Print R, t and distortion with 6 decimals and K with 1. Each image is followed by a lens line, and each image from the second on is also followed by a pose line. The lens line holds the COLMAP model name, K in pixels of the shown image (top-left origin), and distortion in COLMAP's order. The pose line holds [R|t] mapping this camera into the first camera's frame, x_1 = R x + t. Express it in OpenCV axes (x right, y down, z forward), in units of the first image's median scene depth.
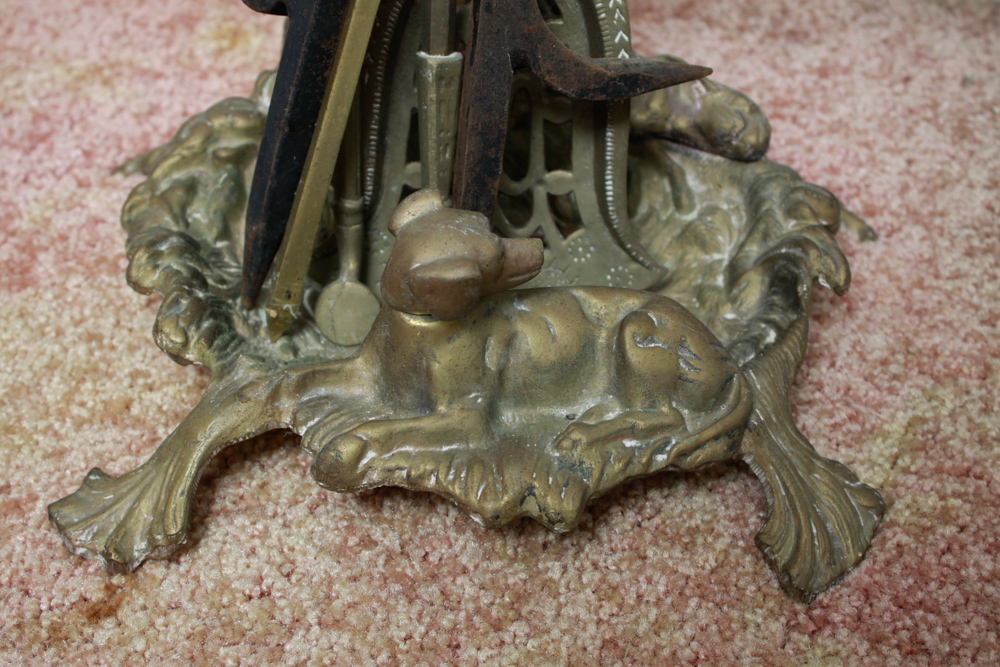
lens RADIAL K [[1498.3, 0, 486.9], [0, 1498.3, 347.1], [0, 0, 1]] dist [-0.063114, 0.132207]
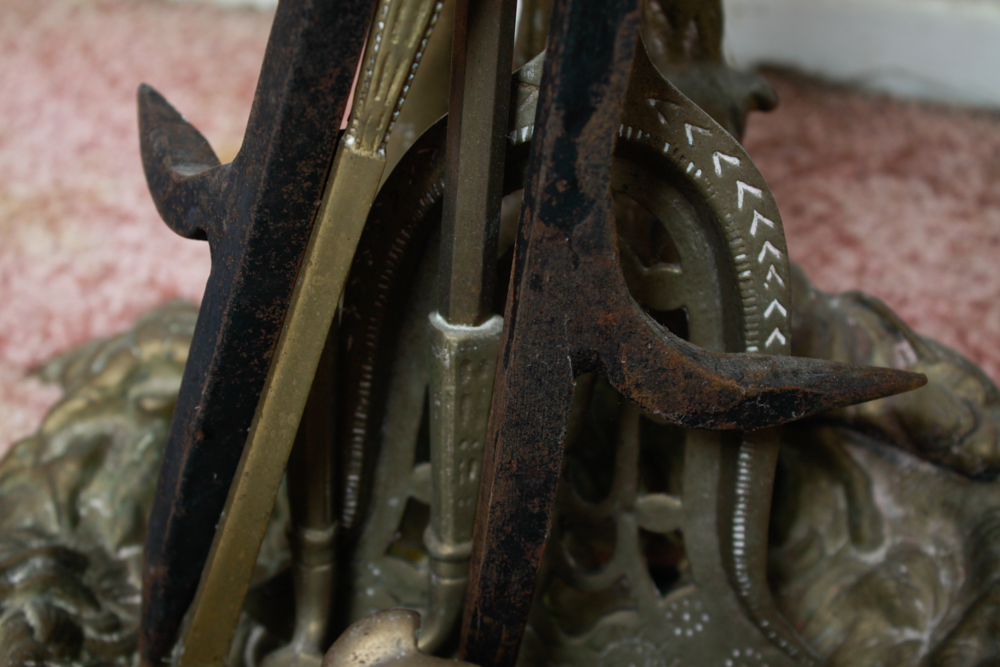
lens RADIAL K [[1652.8, 0, 494.1], [0, 1652.8, 356.6], [0, 0, 1]] dist [-0.032063, 0.185696]
pose [[0.991225, 0.082064, -0.103631, 0.047211], [-0.081520, 0.996627, 0.009477, -0.180012], [0.104060, -0.000946, 0.994571, 0.323296]]
